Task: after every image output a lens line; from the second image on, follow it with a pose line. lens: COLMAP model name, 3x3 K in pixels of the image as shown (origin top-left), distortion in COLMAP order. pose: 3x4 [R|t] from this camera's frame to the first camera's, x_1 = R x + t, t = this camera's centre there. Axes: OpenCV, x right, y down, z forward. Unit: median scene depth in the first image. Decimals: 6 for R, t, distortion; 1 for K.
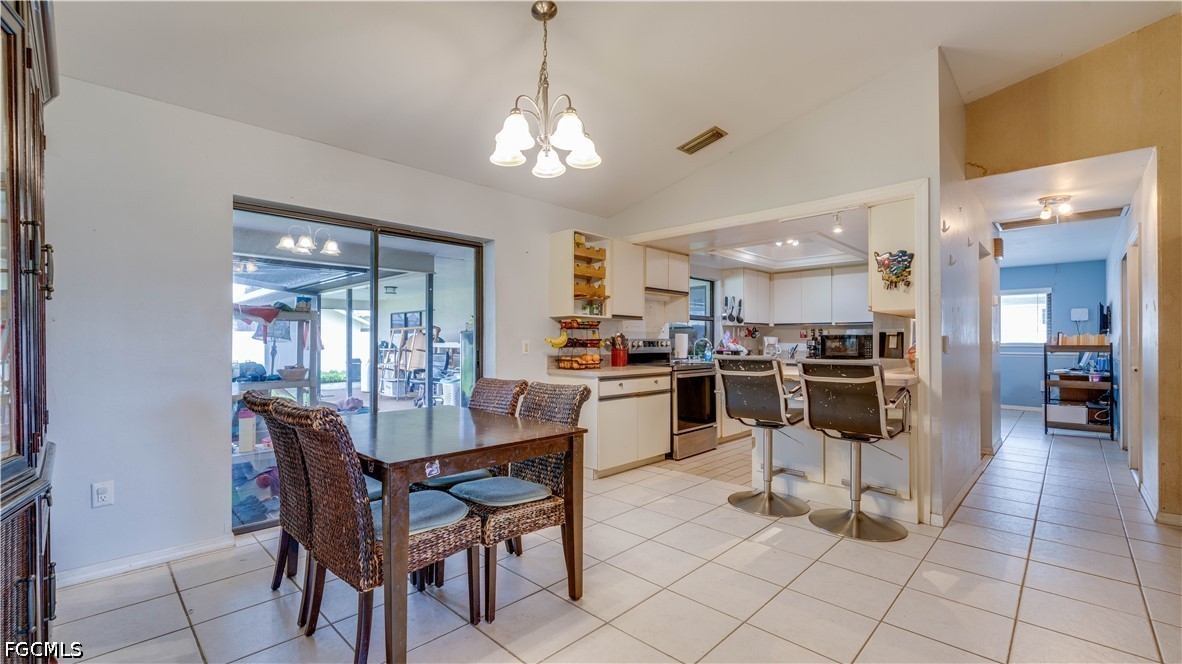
lens RADIAL K [[494.6, 0, 583.9], [0, 494.6, 334.9], [0, 0, 1]] dist [-0.007143, 0.000288]
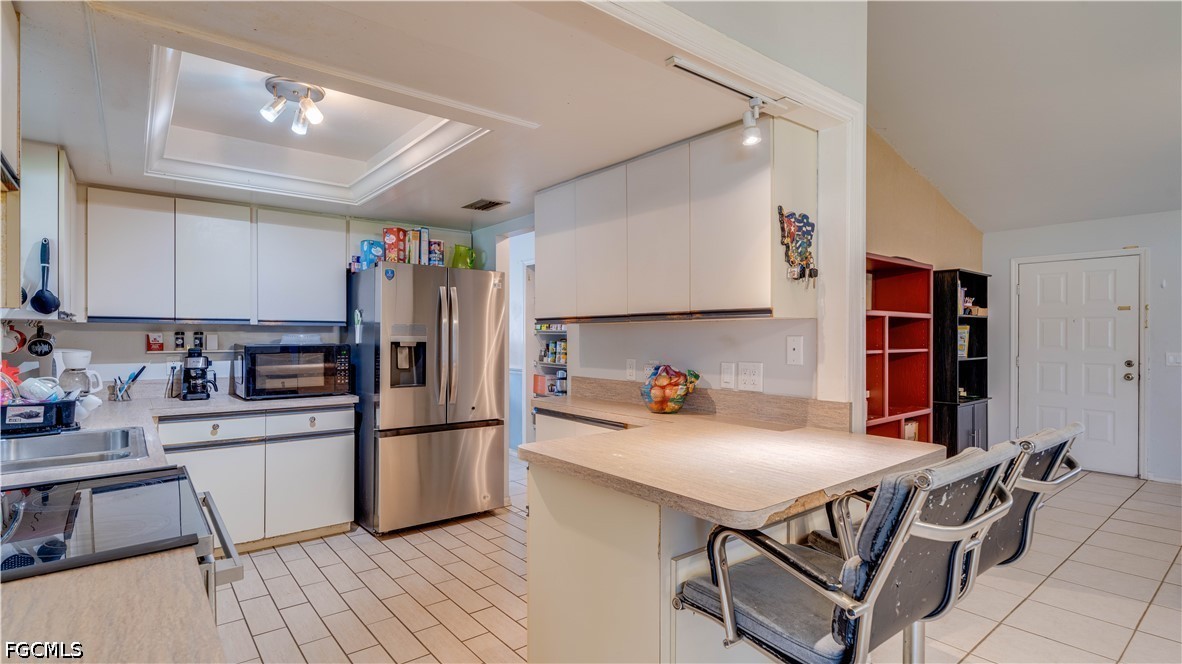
lens RADIAL K [[589.3, 0, 564.4], [0, 589.3, 341.8], [0, 0, 1]] dist [0.000389, -0.000485]
pose [[0.108433, -0.010990, 0.994043, -0.037908], [-0.015887, 0.999792, 0.012787, -0.018505], [-0.993977, -0.017178, 0.108236, 0.772594]]
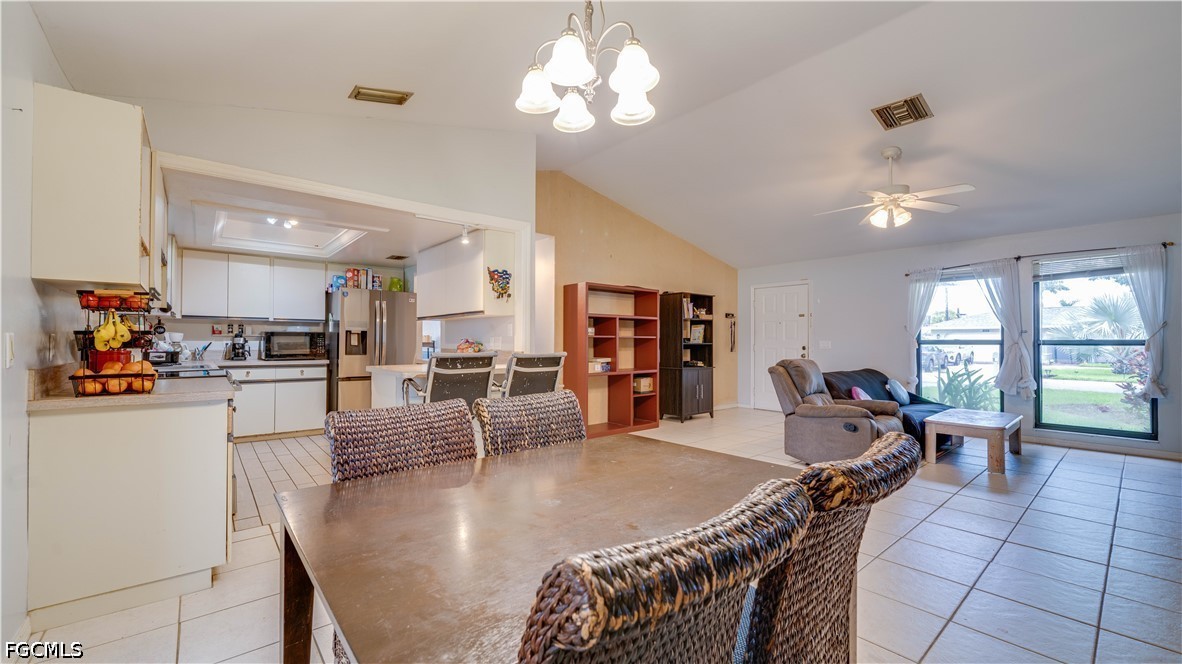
lens RADIAL K [[494.6, 0, 588.6], [0, 494.6, 339.5], [0, 0, 1]] dist [-0.007143, 0.000288]
pose [[0.071338, 0.005398, 0.997438, -0.415864], [-0.017048, 0.999846, -0.004192, 0.009472], [-0.997307, -0.016705, 0.071419, 0.439531]]
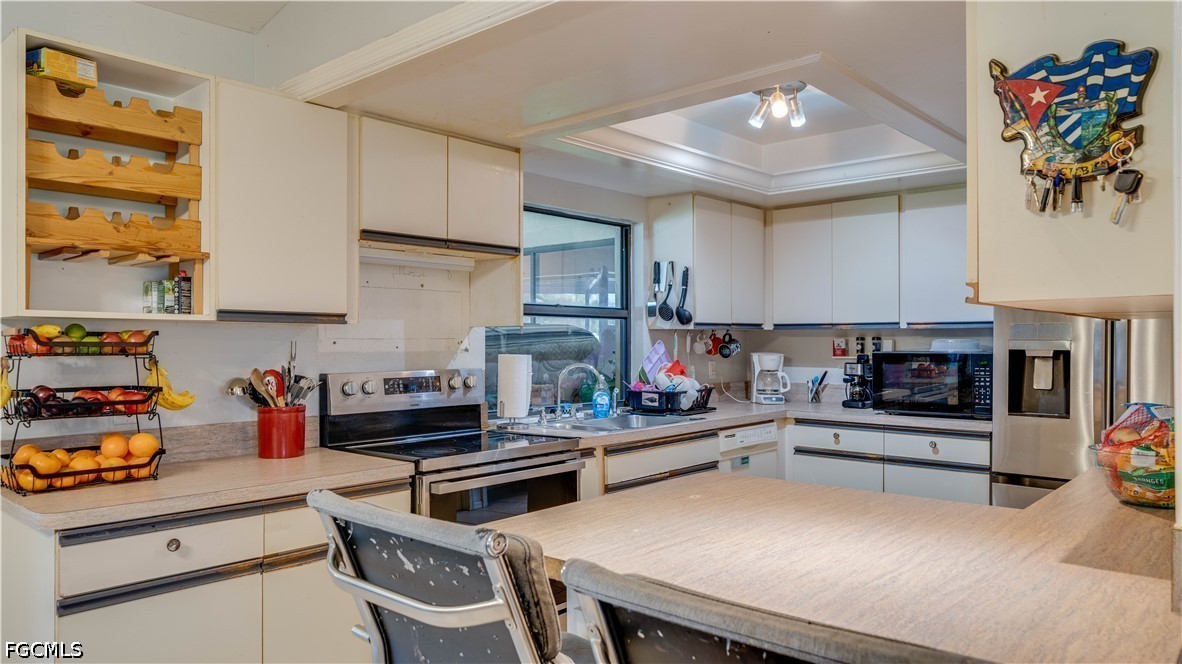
lens RADIAL K [[786.4, 0, 587.6], [0, 786.4, 331.9], [0, 0, 1]] dist [-0.004208, -0.005364]
pose [[0.998880, -0.003851, 0.047166, 0.249380], [0.003701, 0.999988, 0.003280, -0.024324], [-0.047178, -0.003102, 0.998882, 0.416645]]
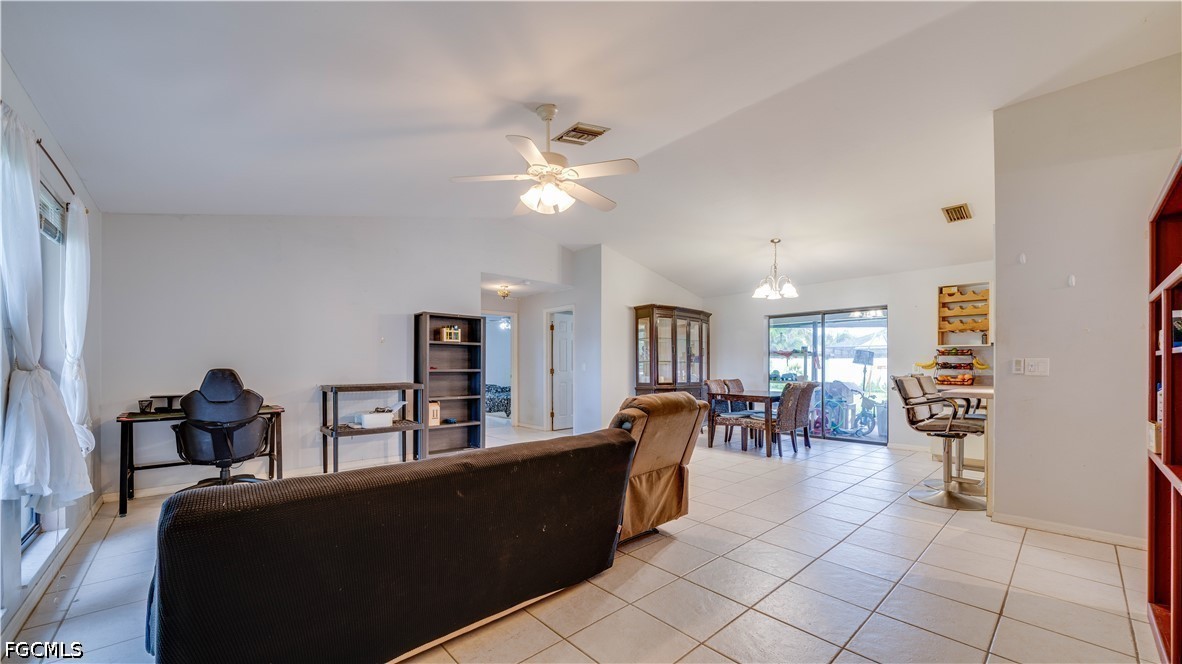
lens RADIAL K [[427.4, 0, 614.8], [0, 427.4, 373.5], [0, 0, 1]] dist [0.001747, 0.000142]
pose [[-0.043804, 0.022490, -0.998787, 1.040166], [0.011924, 0.999687, 0.021987, 0.000352], [0.998969, -0.010947, -0.044058, 0.099492]]
